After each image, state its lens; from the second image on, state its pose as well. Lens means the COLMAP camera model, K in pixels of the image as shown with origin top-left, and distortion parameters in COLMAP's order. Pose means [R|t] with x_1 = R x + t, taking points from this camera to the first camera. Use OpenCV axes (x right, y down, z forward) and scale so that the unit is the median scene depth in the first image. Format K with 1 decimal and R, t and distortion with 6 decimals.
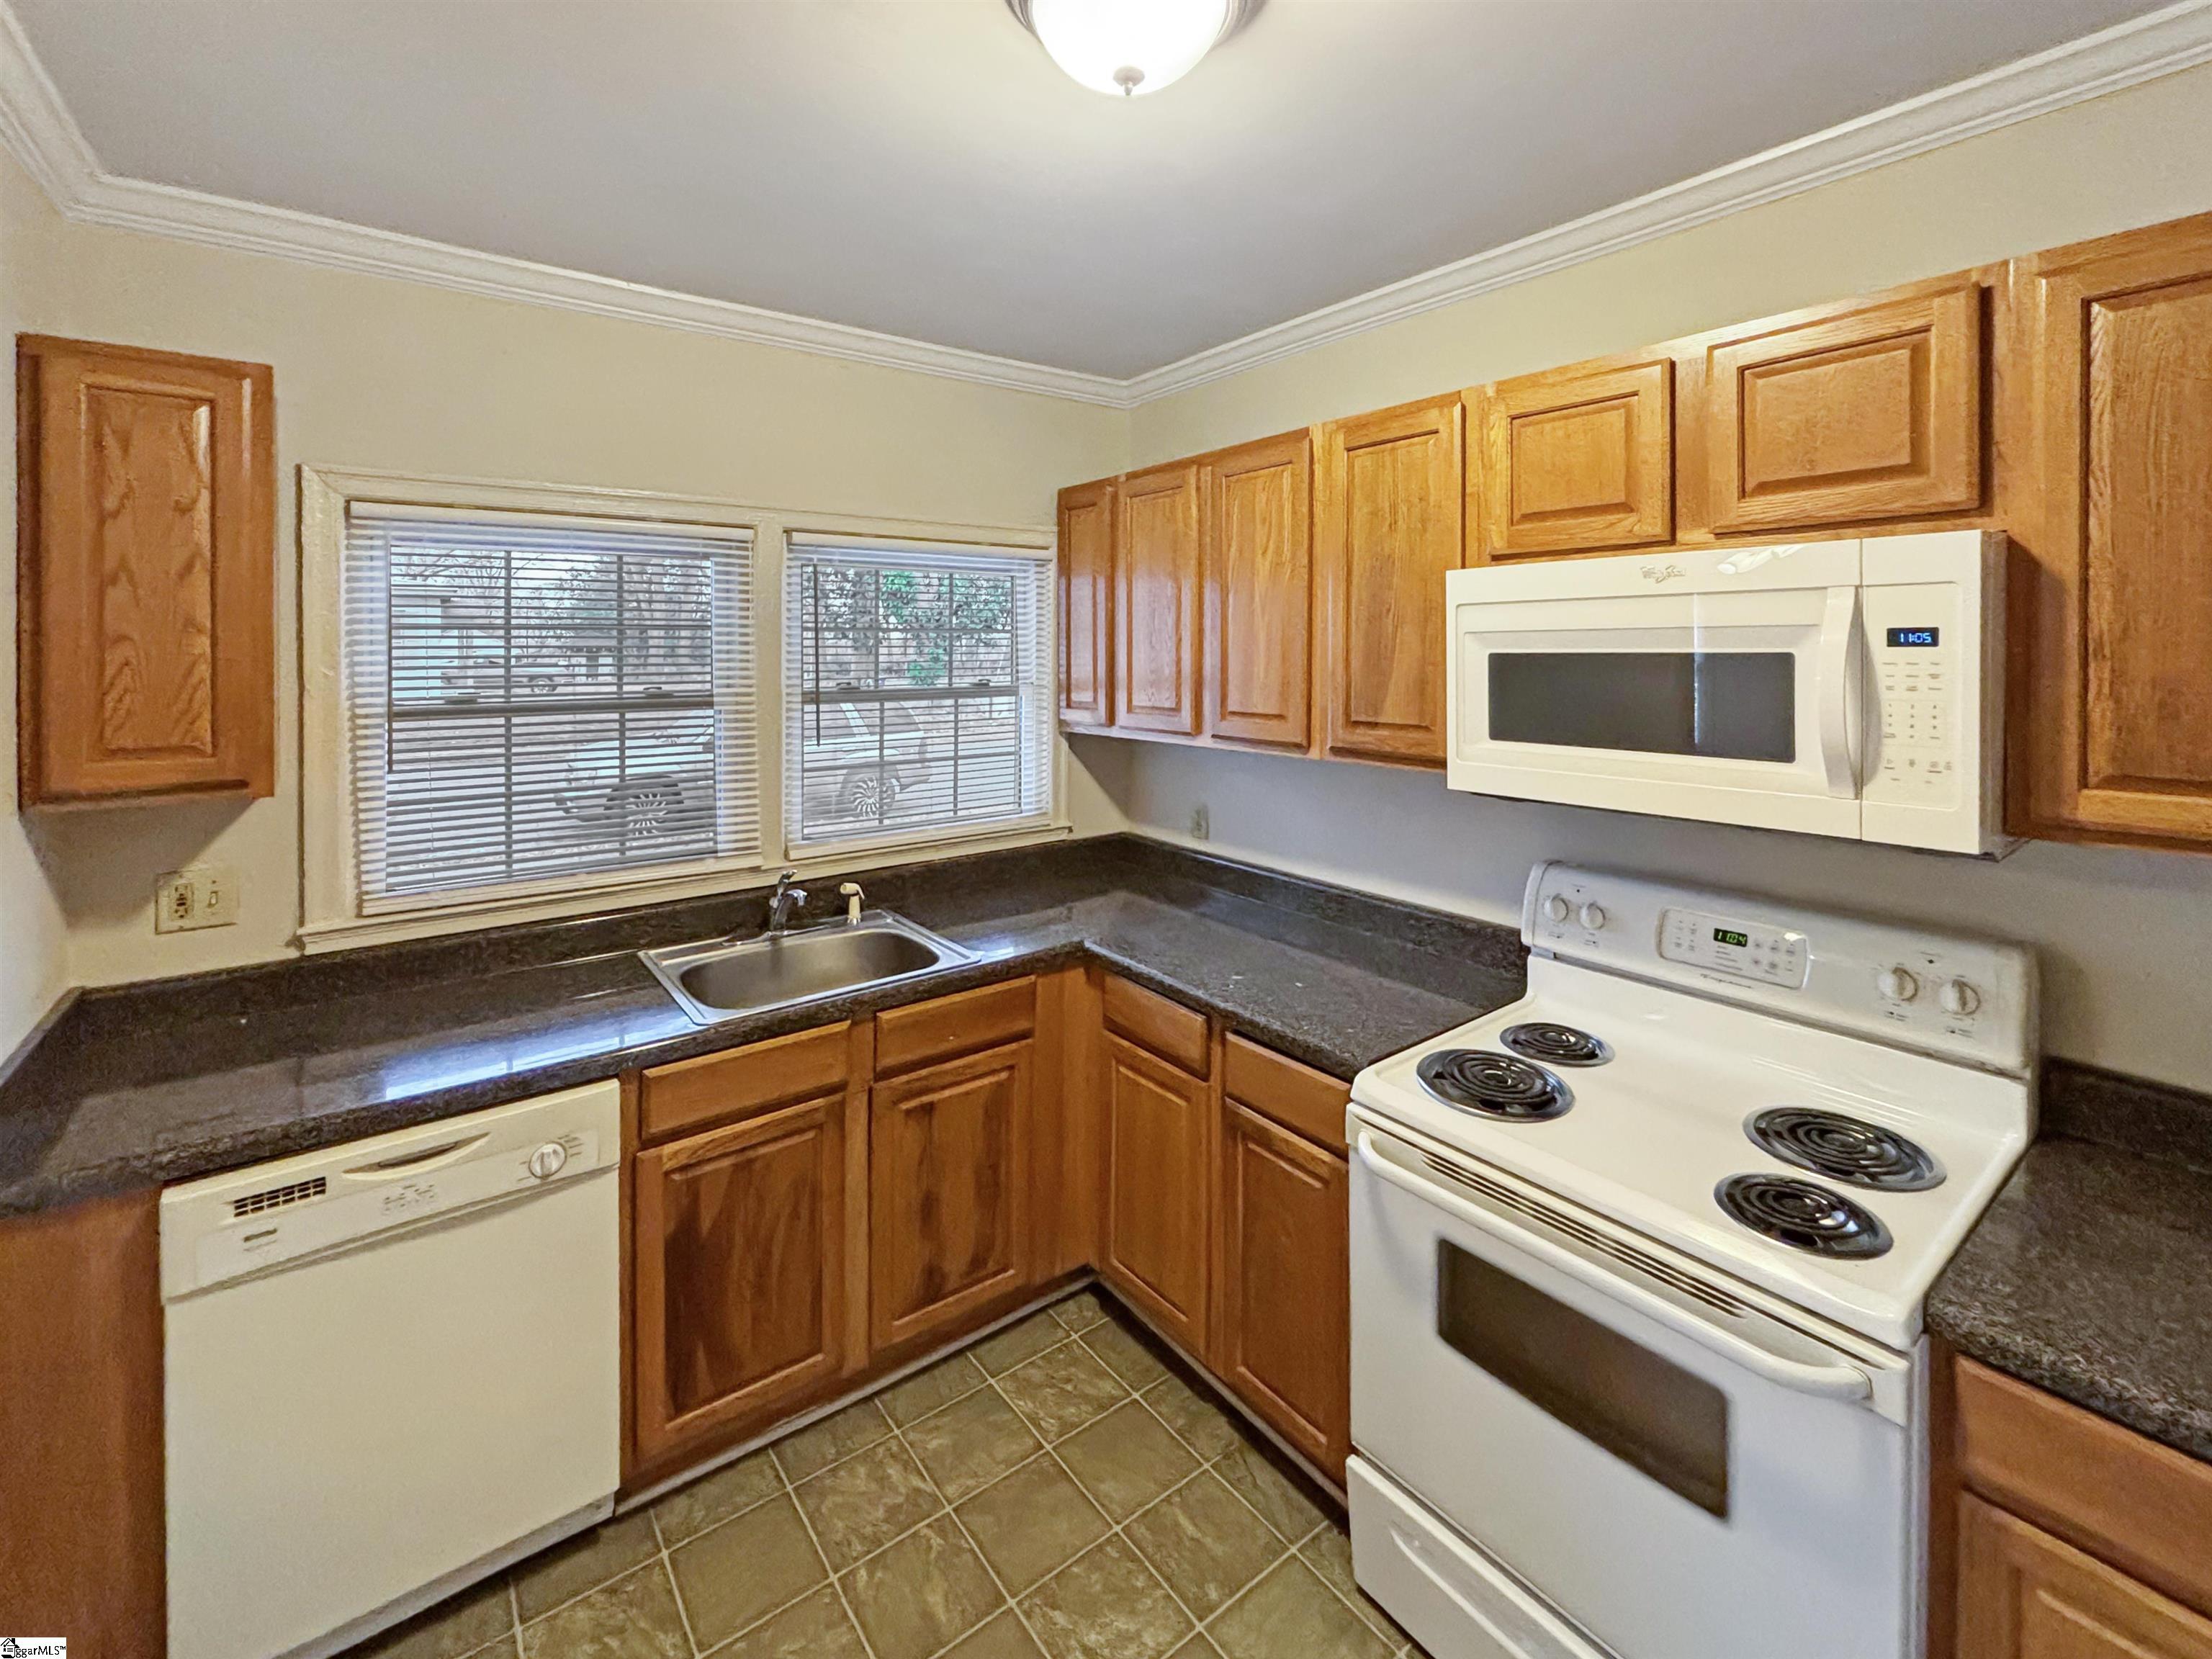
lens RADIAL K [[971.2, 0, 1103.1], [0, 971.2, 652.1], [0, 0, 1]] dist [0.000416, -0.000047]
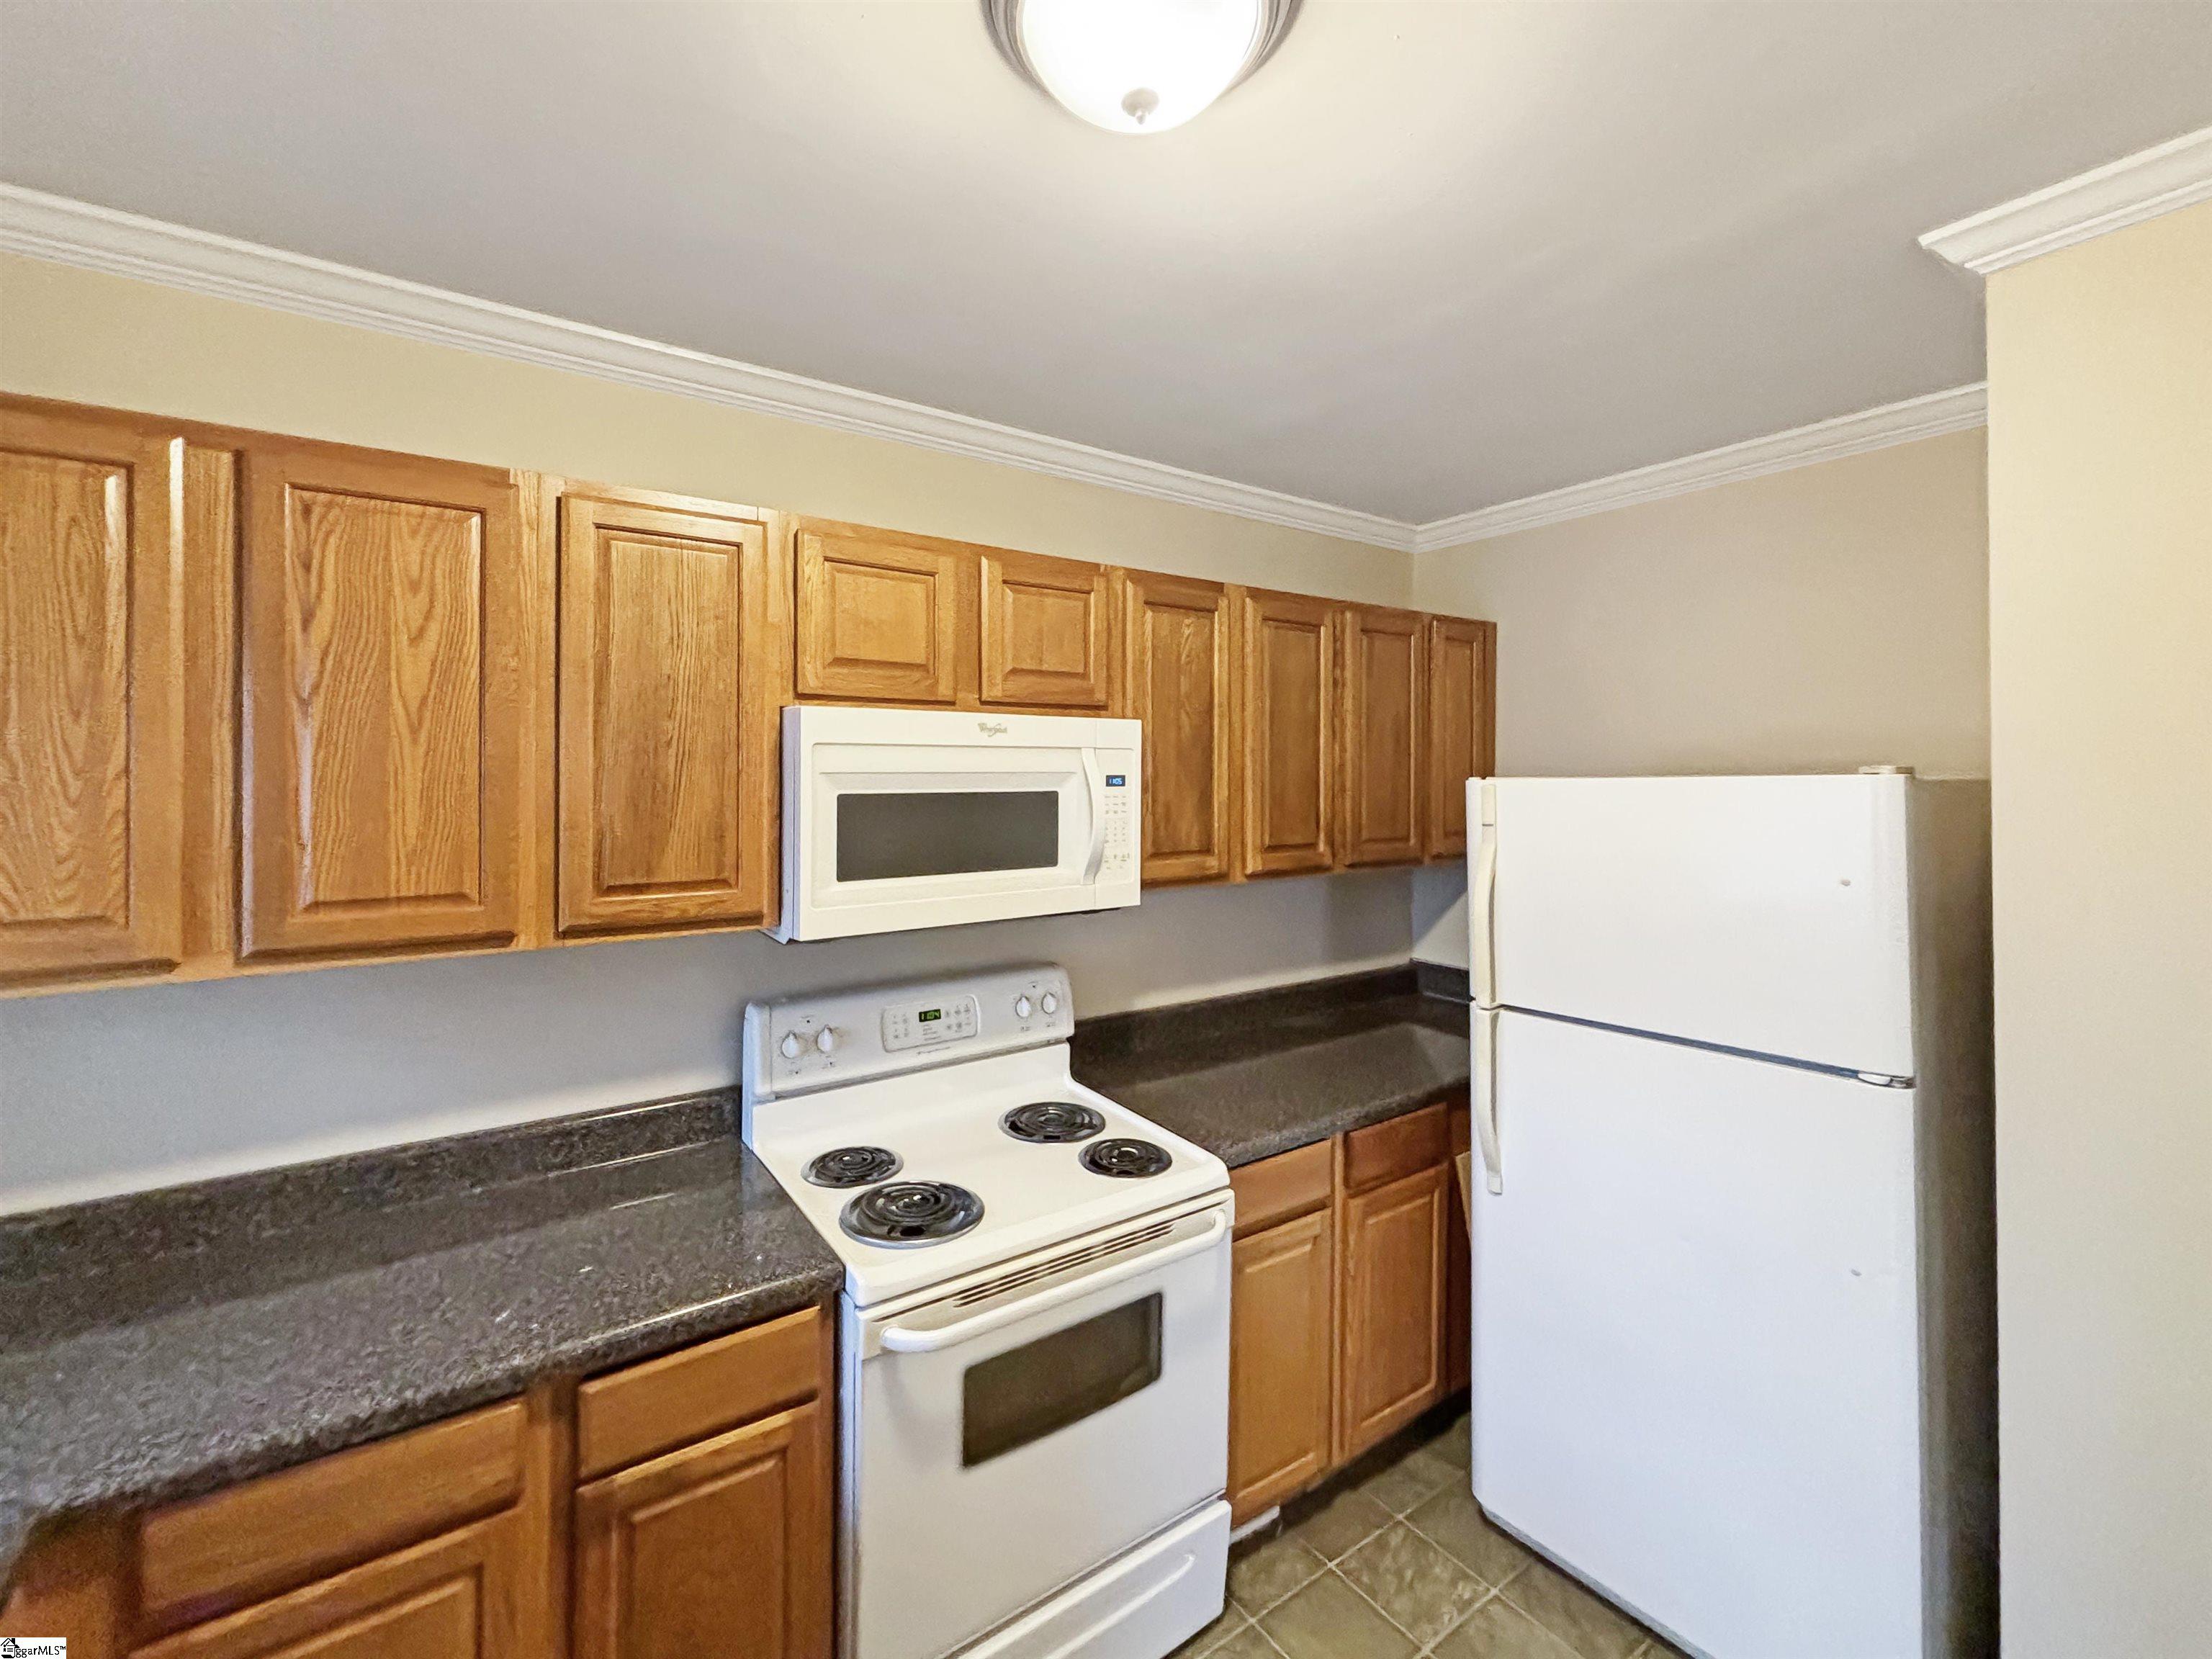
lens RADIAL K [[934.7, 0, 1099.6], [0, 934.7, 765.7], [0, 0, 1]] dist [-0.000163, -0.000033]
pose [[0.040057, 0.011532, 0.999131, -0.545486], [0.002016, 0.999930, -0.011622, -0.016474], [-0.999195, 0.002480, 0.040031, 0.703054]]
